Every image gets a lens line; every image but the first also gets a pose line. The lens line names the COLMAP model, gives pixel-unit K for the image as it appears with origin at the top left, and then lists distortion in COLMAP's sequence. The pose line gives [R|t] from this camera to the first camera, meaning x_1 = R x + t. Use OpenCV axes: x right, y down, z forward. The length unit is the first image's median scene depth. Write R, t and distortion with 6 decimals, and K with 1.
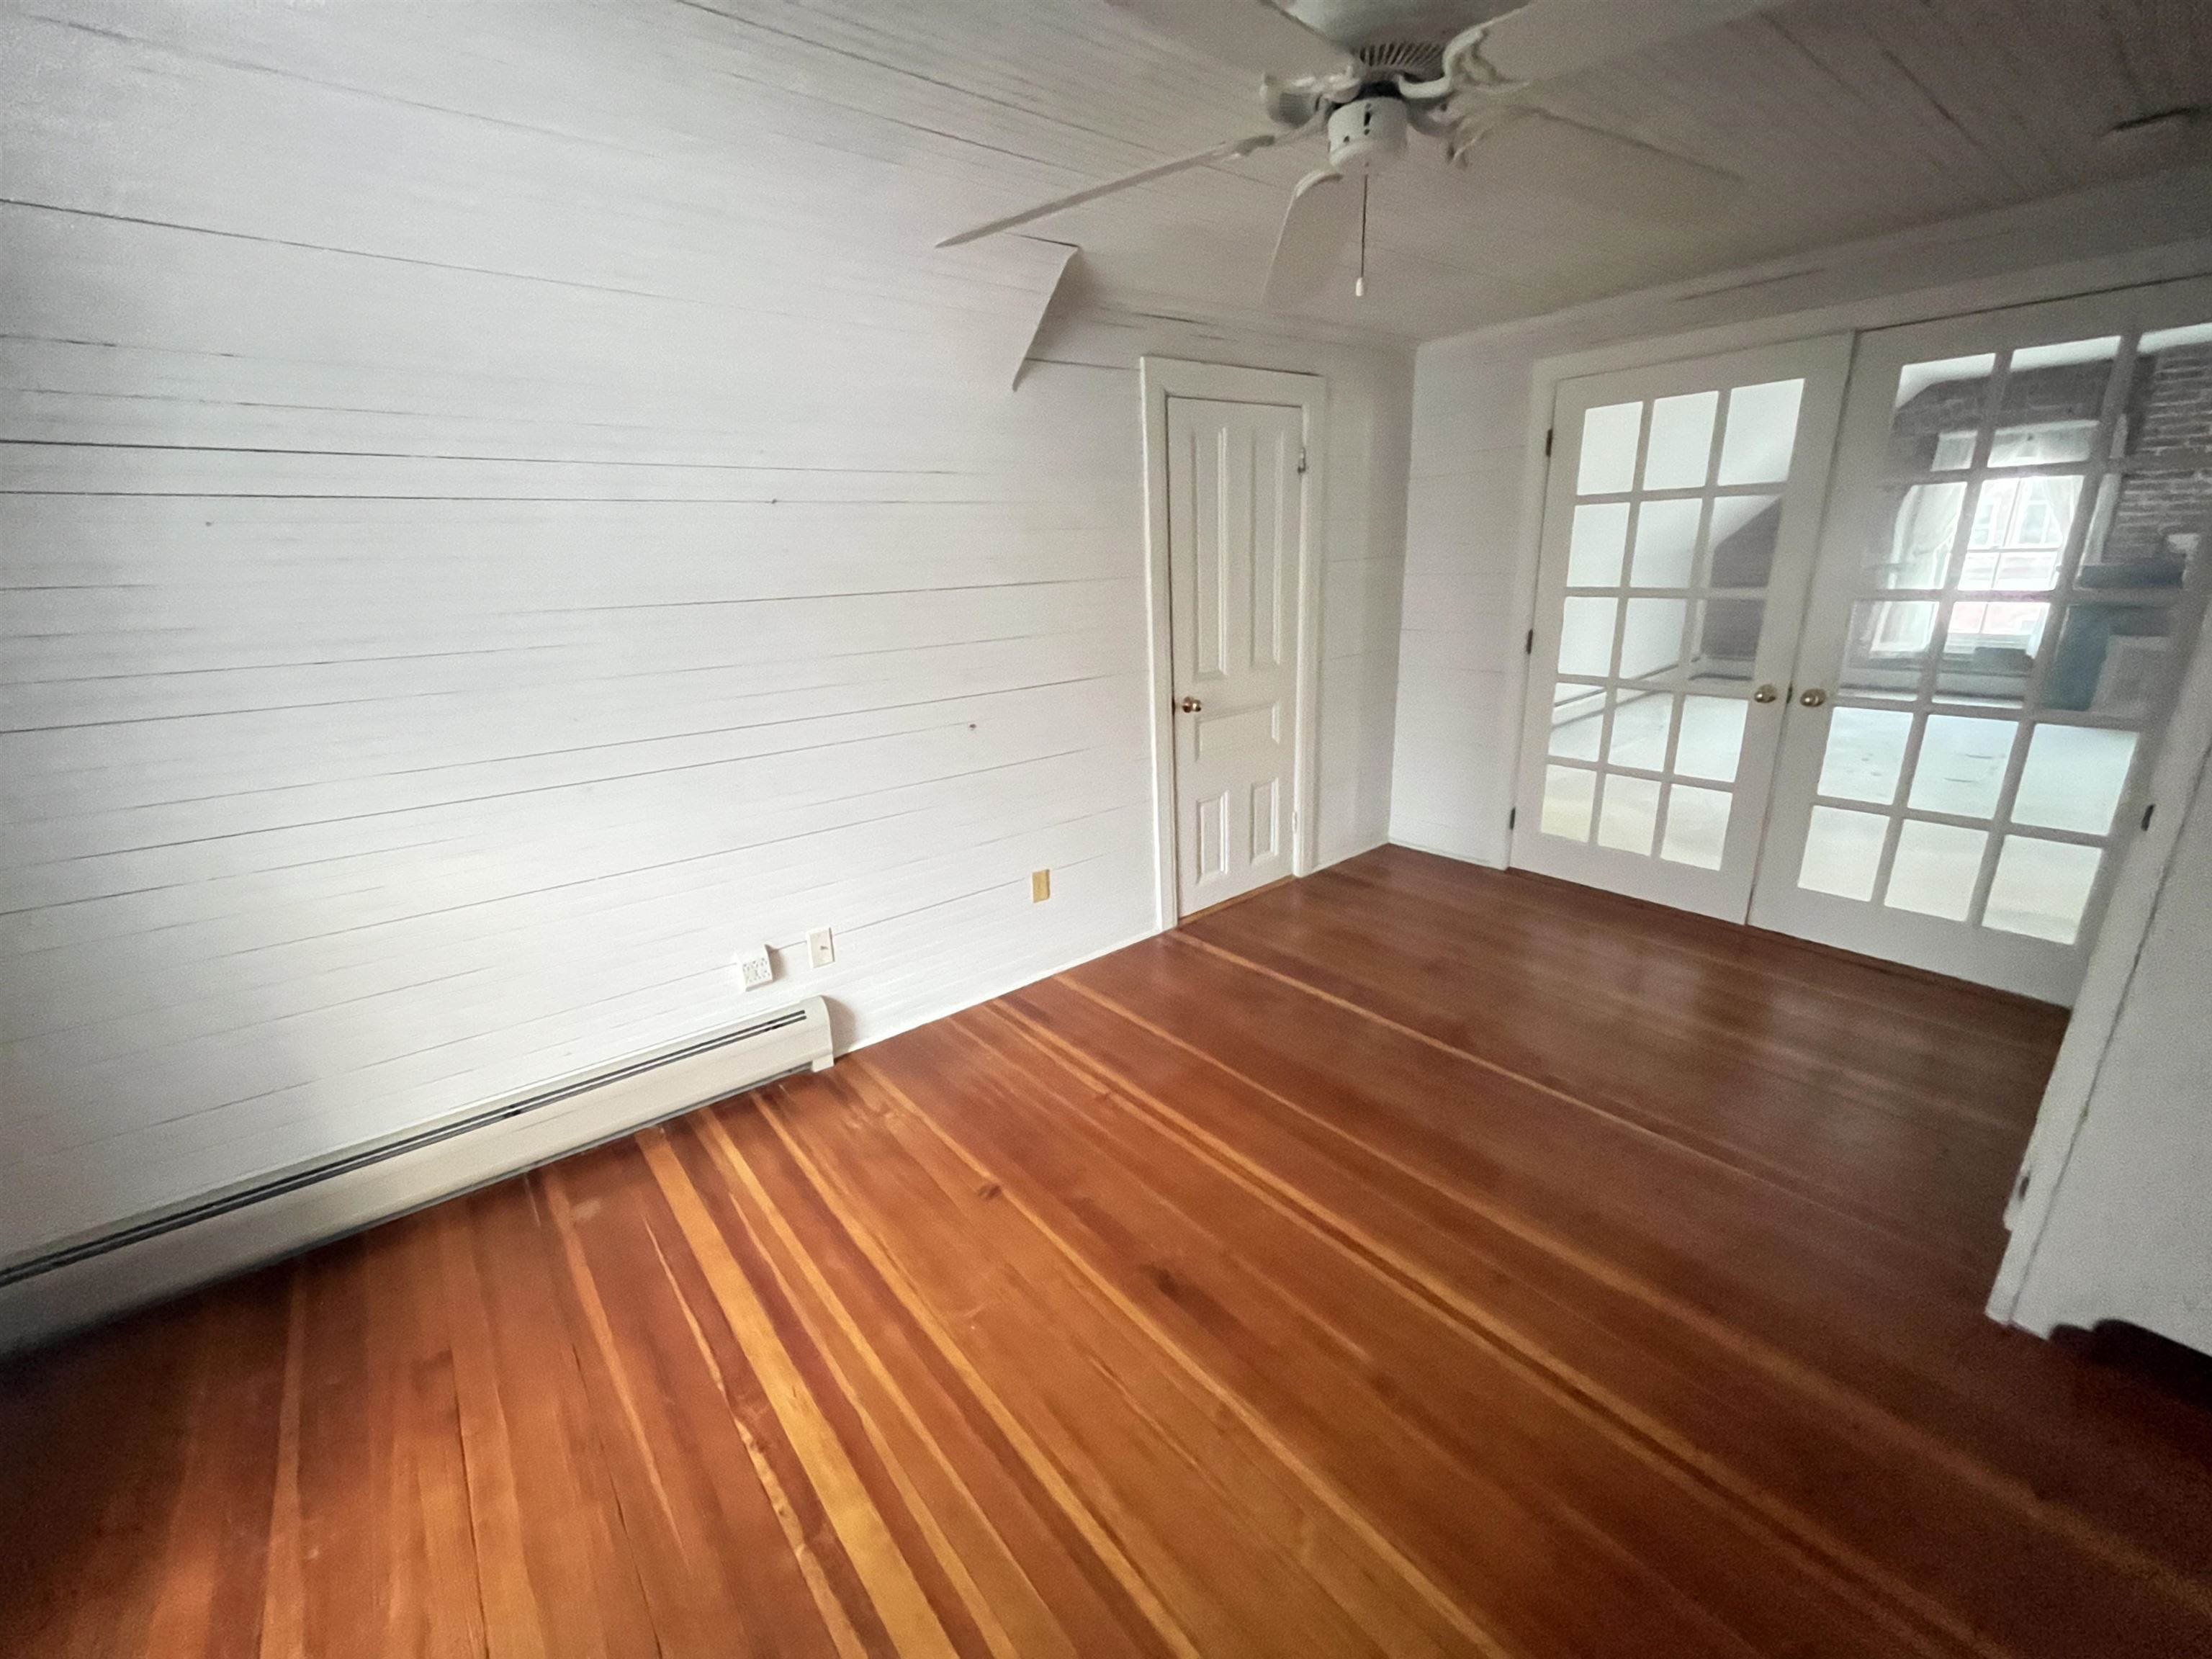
lens RADIAL K [[889.6, 0, 1108.3], [0, 889.6, 834.4], [0, 0, 1]] dist [-0.006681, -0.000496]
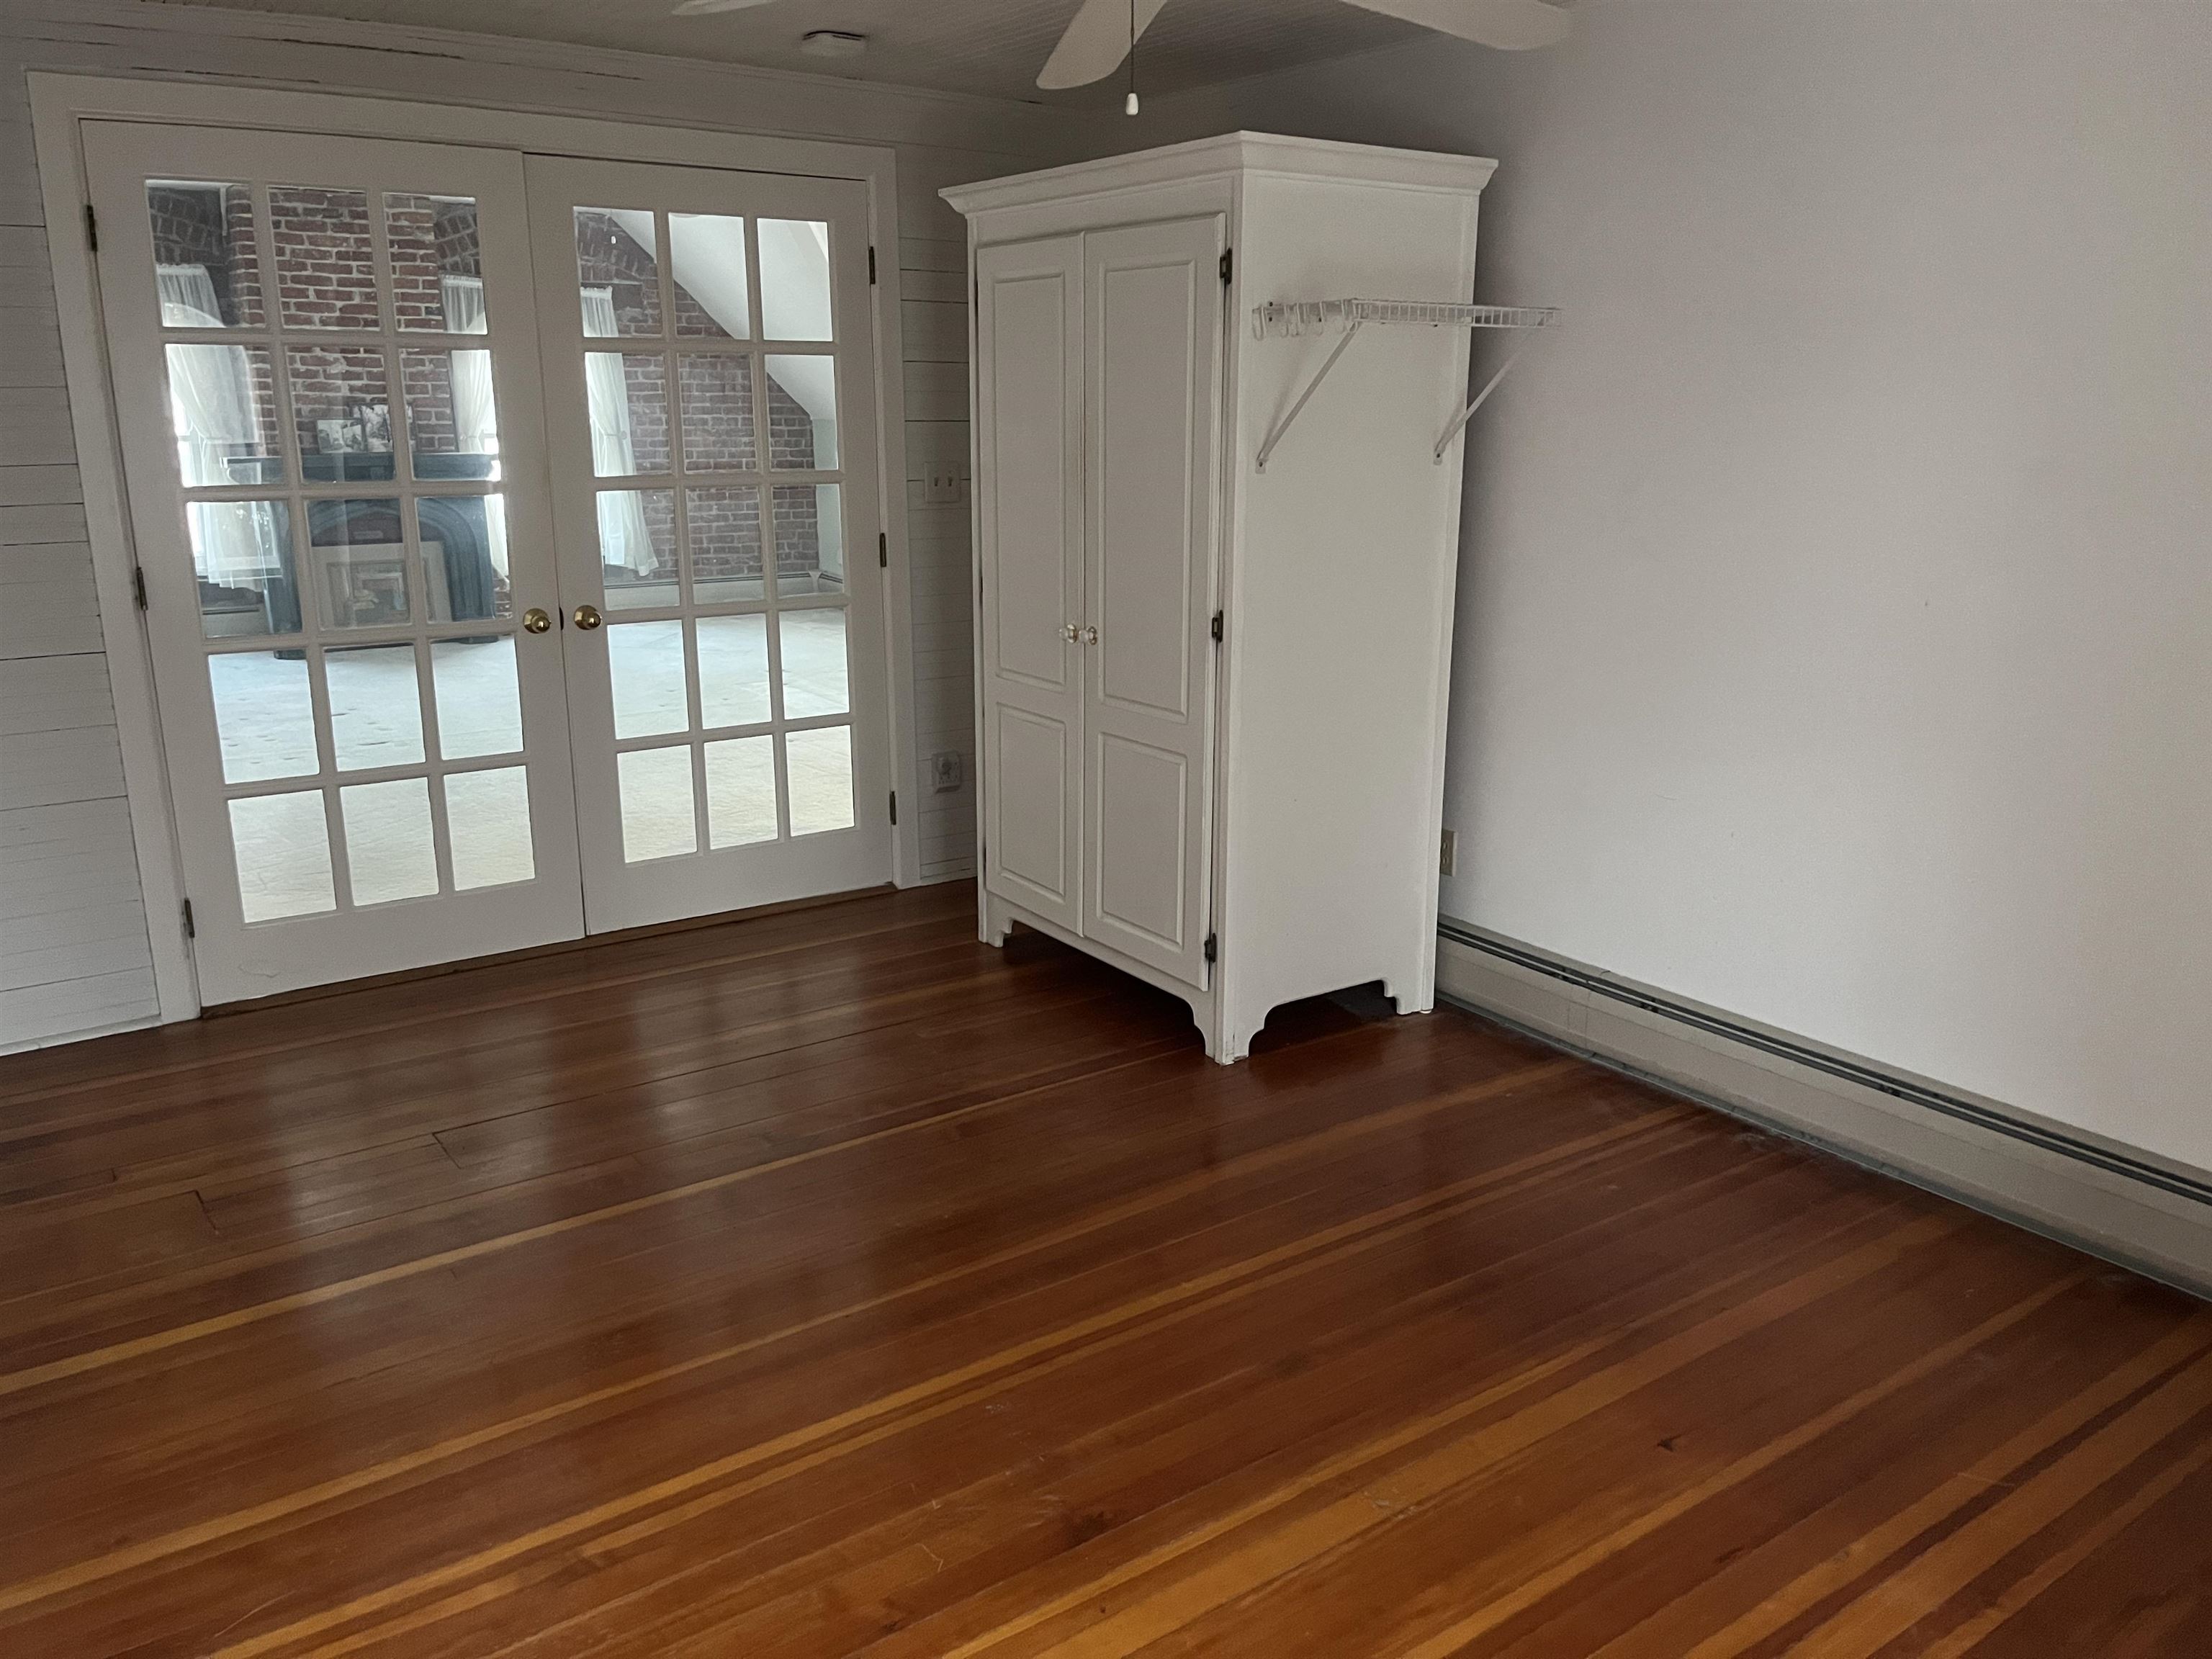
lens RADIAL K [[1669.8, 0, 1111.5], [0, 1669.8, 830.7], [0, 0, 1]] dist [0.040752, -0.041505]
pose [[0.059278, -0.213260, 0.975195, -0.622713], [0.299211, 0.935792, 0.186456, -0.115062], [-0.952344, 0.280737, 0.119281, 0.438581]]
